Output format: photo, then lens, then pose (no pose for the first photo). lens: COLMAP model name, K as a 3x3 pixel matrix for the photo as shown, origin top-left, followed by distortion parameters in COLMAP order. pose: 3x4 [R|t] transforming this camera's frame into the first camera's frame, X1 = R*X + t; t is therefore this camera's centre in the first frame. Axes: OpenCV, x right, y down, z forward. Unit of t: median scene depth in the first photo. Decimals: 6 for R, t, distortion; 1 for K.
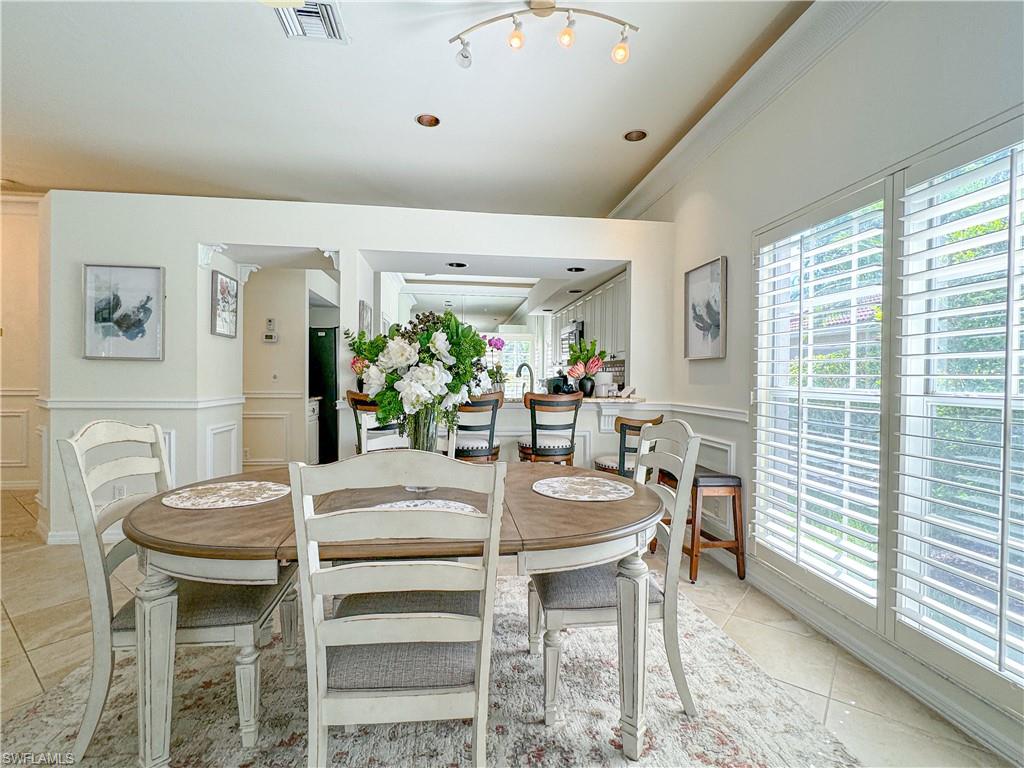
lens RADIAL K [[484.2, 0, 511.4], [0, 484.2, 383.0], [0, 0, 1]] dist [-0.003450, -0.000019]
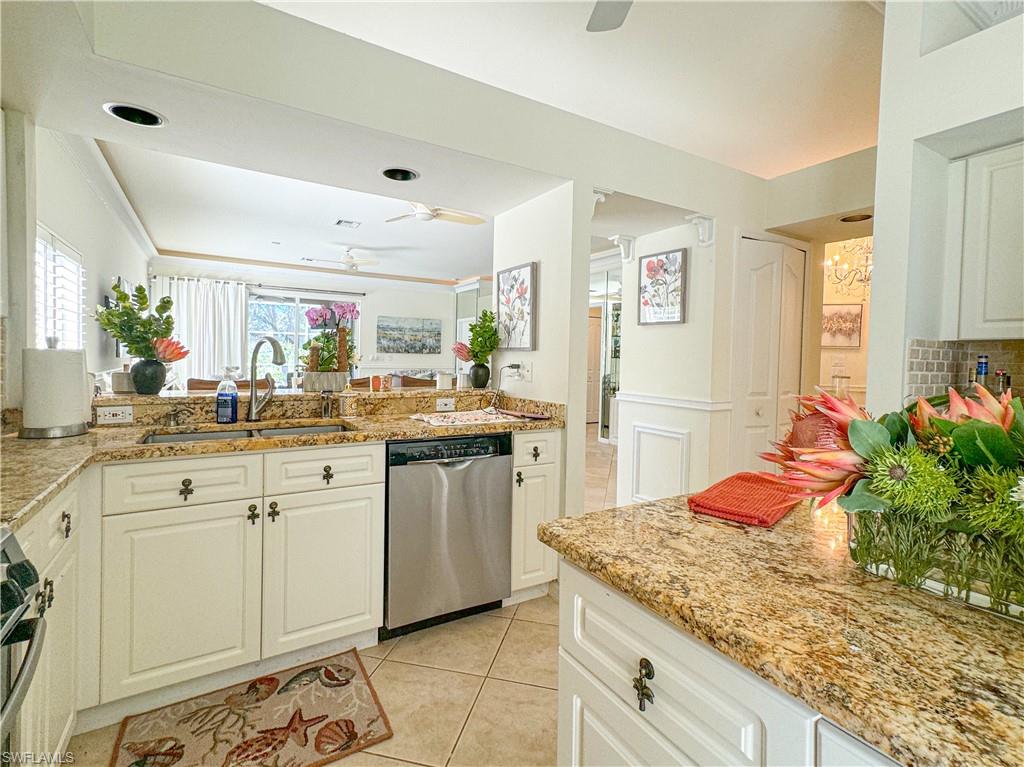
lens RADIAL K [[489.5, 0, 509.4], [0, 489.5, 369.4], [0, 0, 1]] dist [0.018068, 0.000933]
pose [[-0.911953, -0.019609, -0.409826, 0.009375], [-0.035896, 0.998840, 0.032085, -0.038780], [0.408722, 0.043971, -0.911599, 1.926803]]
